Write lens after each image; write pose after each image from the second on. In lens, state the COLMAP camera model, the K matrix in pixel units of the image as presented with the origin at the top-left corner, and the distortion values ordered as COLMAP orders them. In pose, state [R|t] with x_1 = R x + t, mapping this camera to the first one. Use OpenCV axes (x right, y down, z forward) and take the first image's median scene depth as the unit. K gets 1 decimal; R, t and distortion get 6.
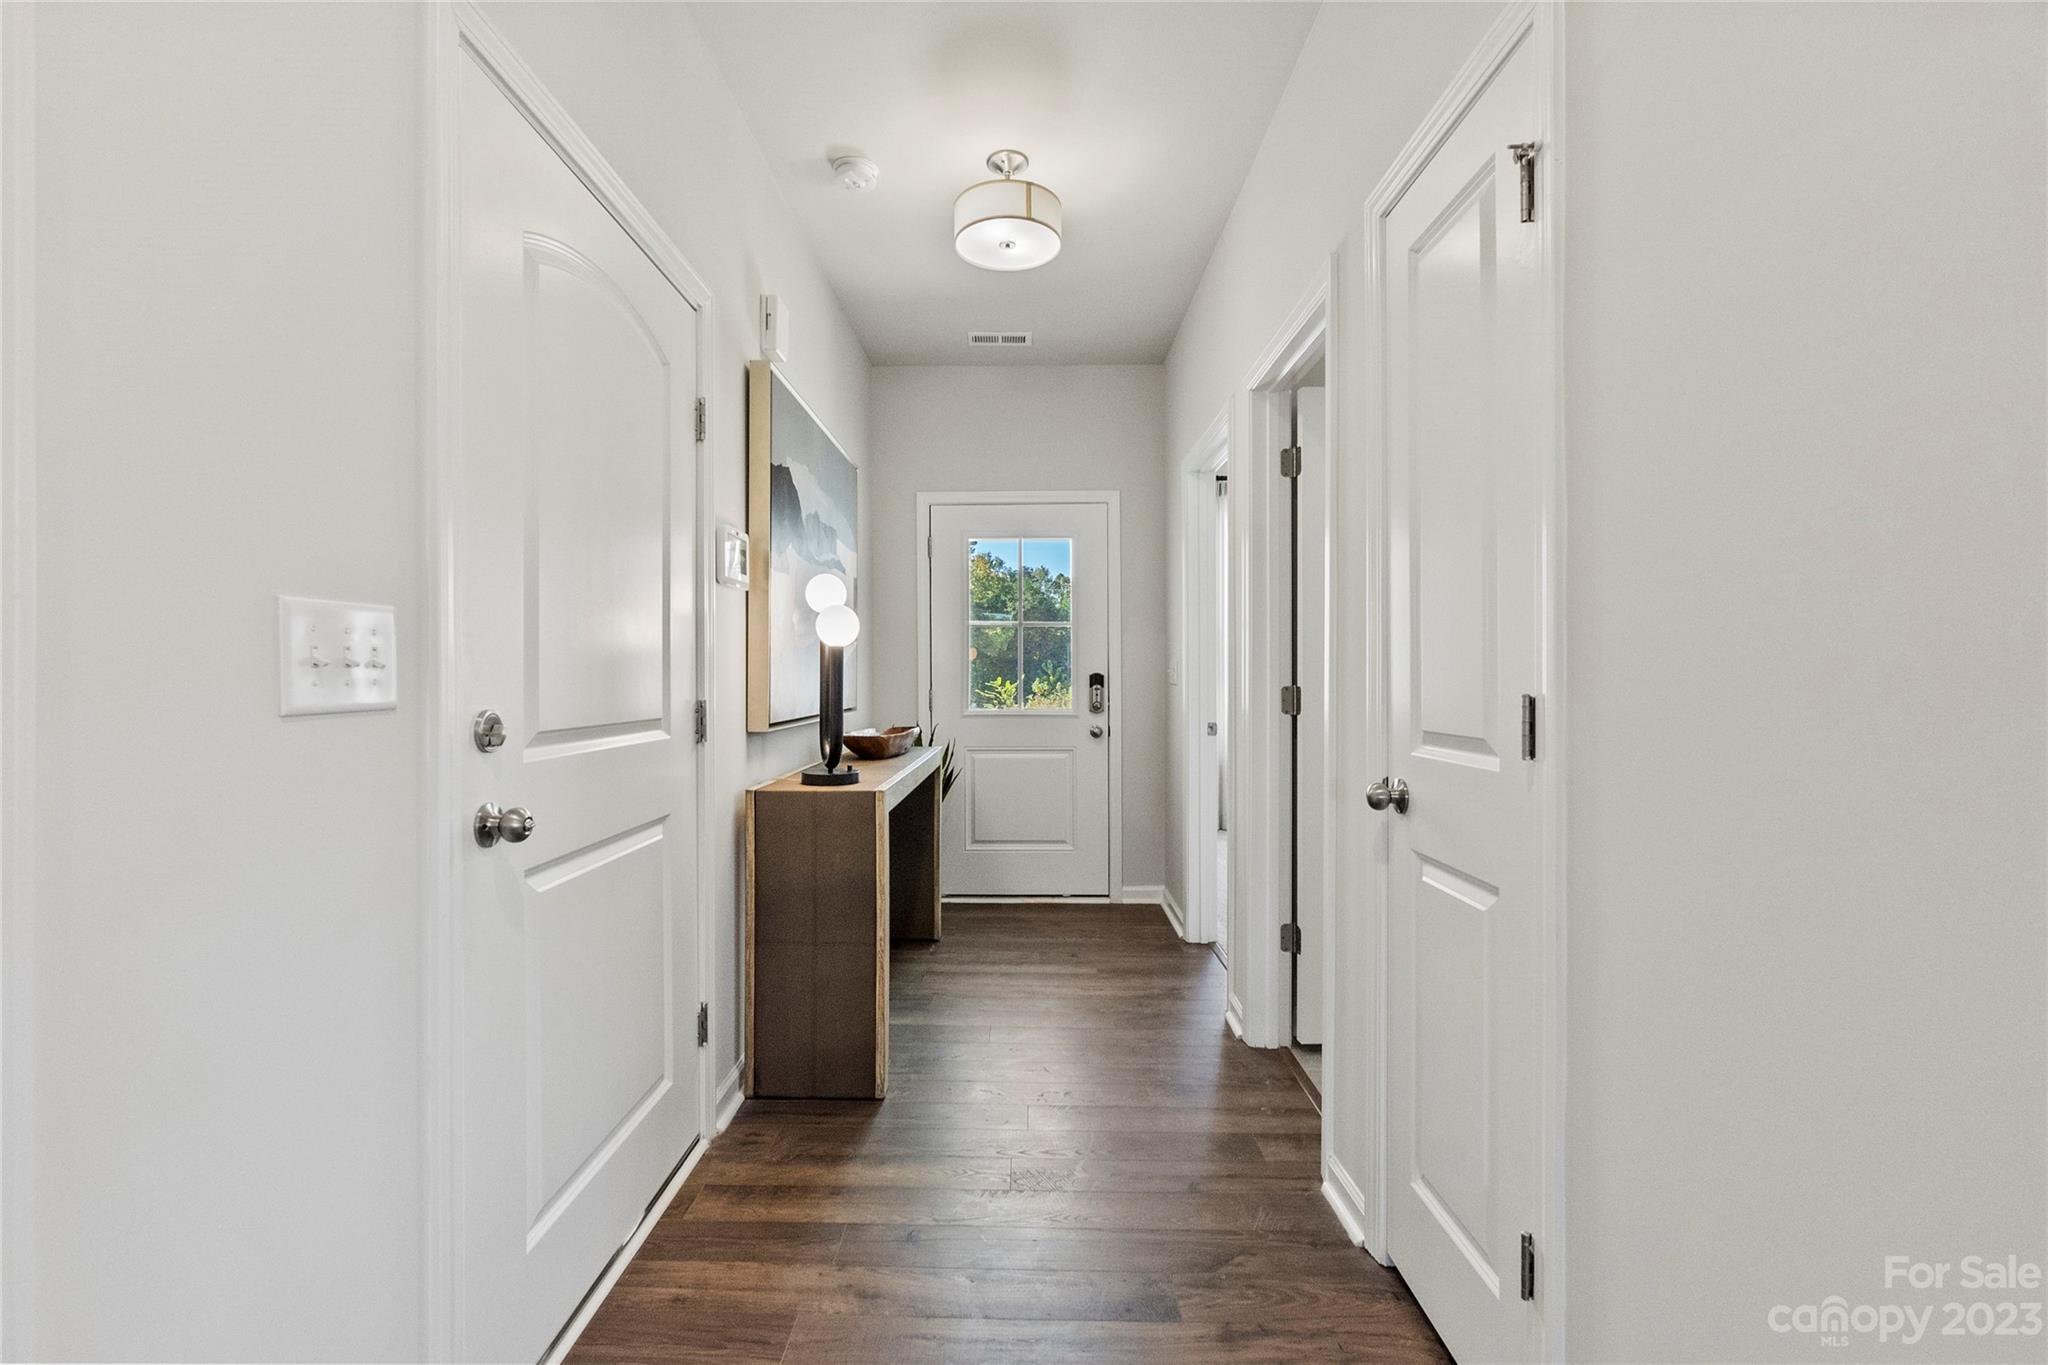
lens RADIAL K [[898.5, 0, 1020.6], [0, 898.5, 682.2], [0, 0, 1]] dist [-0.005383, -0.001107]
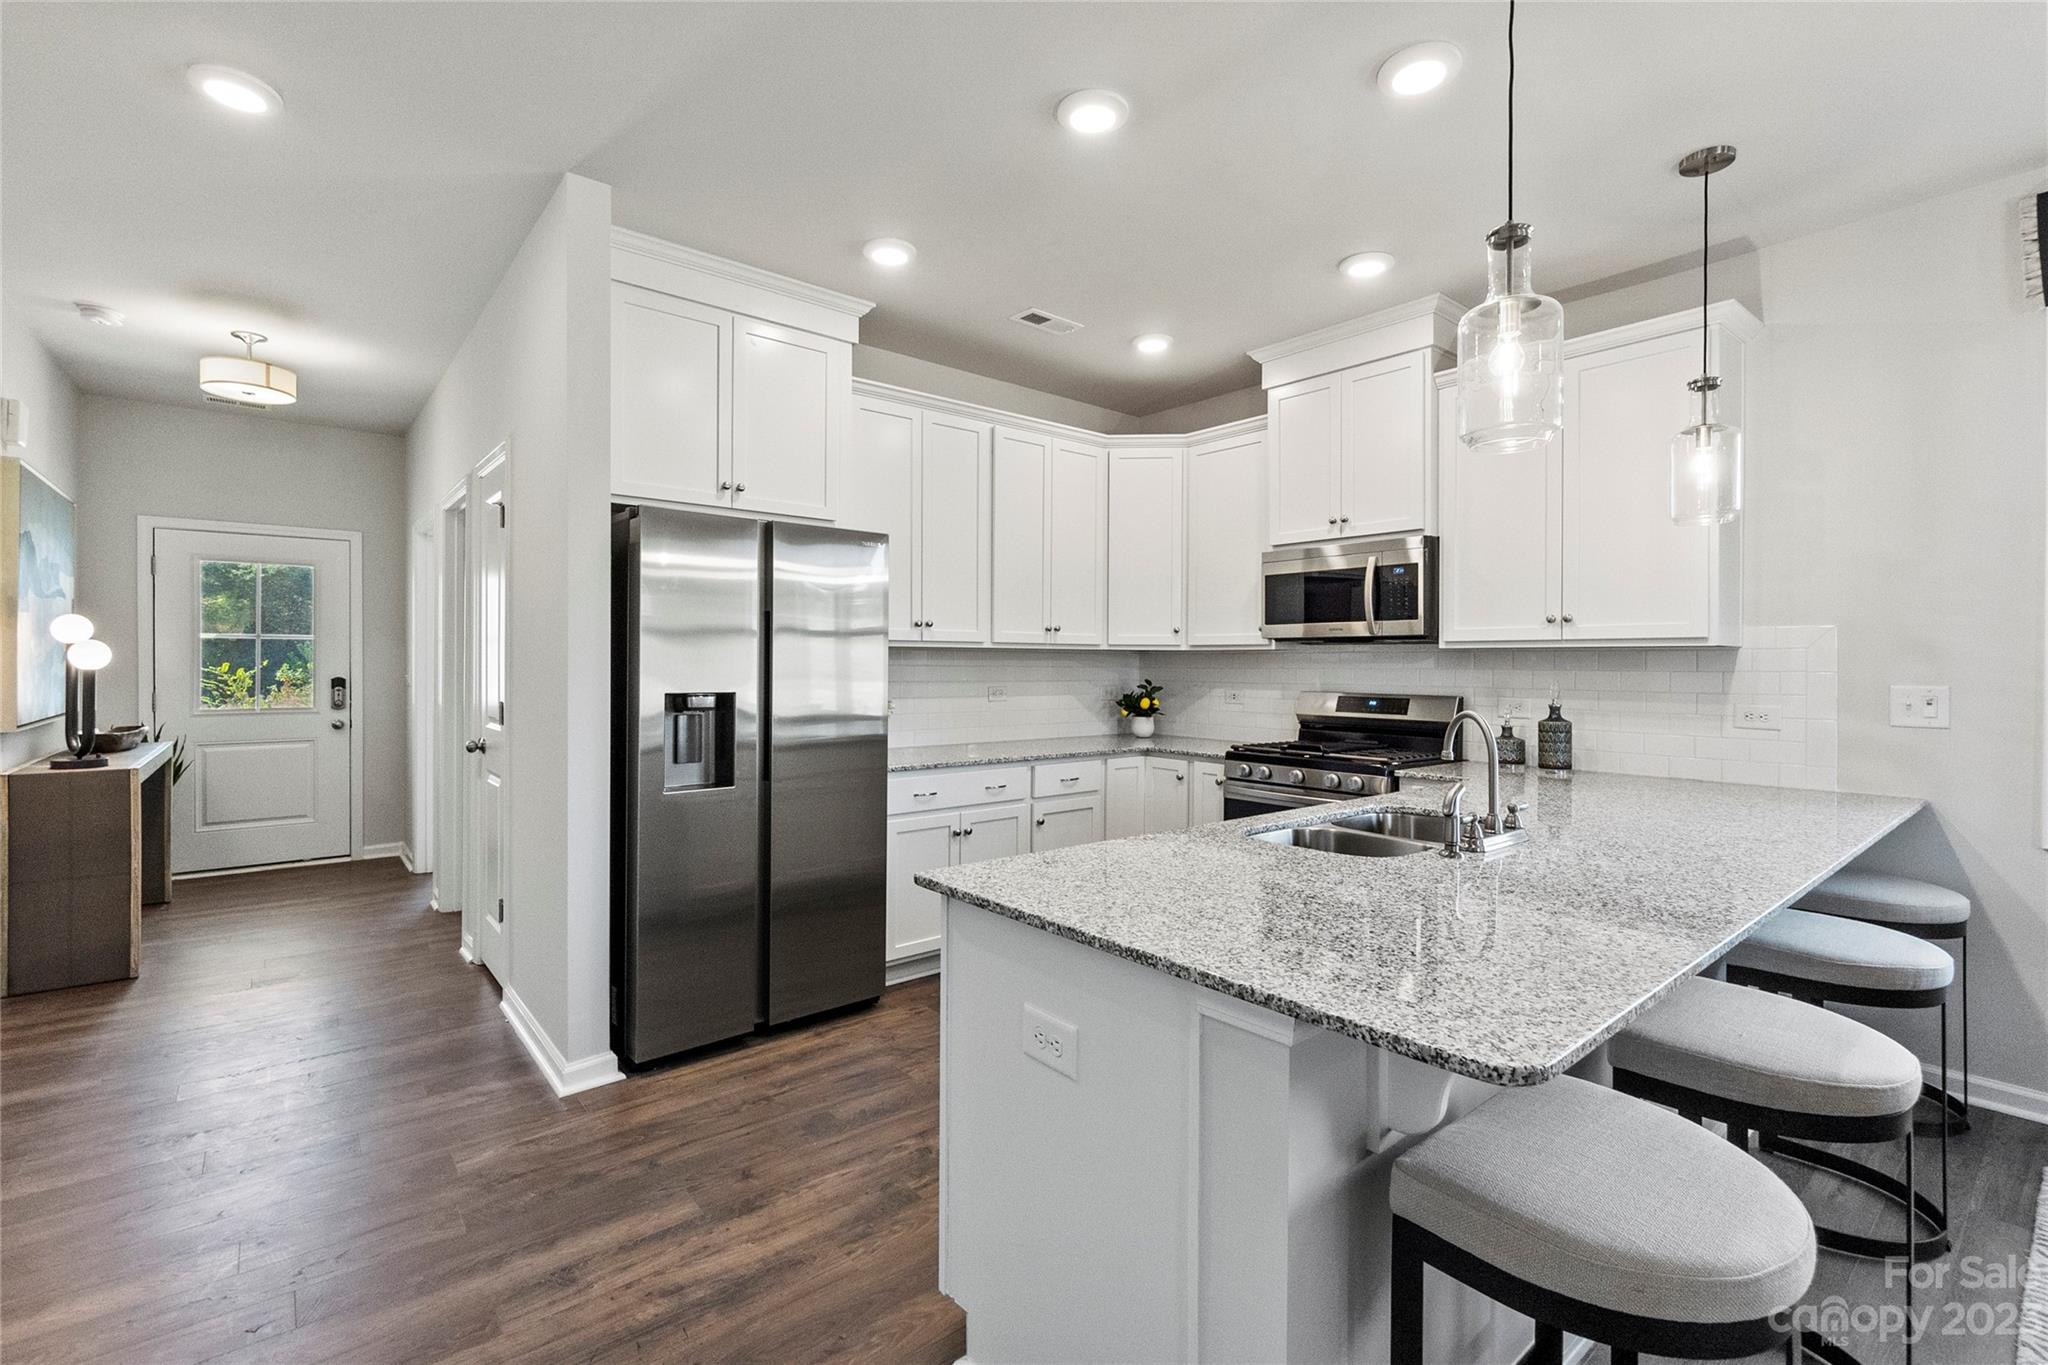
lens RADIAL K [[898.5, 0, 1028.2], [0, 898.5, 665.9], [0, 0, 1]] dist [-0.005383, -0.001107]
pose [[0.757718, 0.002219, 0.652578, -0.000594], [-0.000920, 0.999997, -0.002332, -0.027943], [-0.652581, 0.001167, 0.757718, -0.661417]]
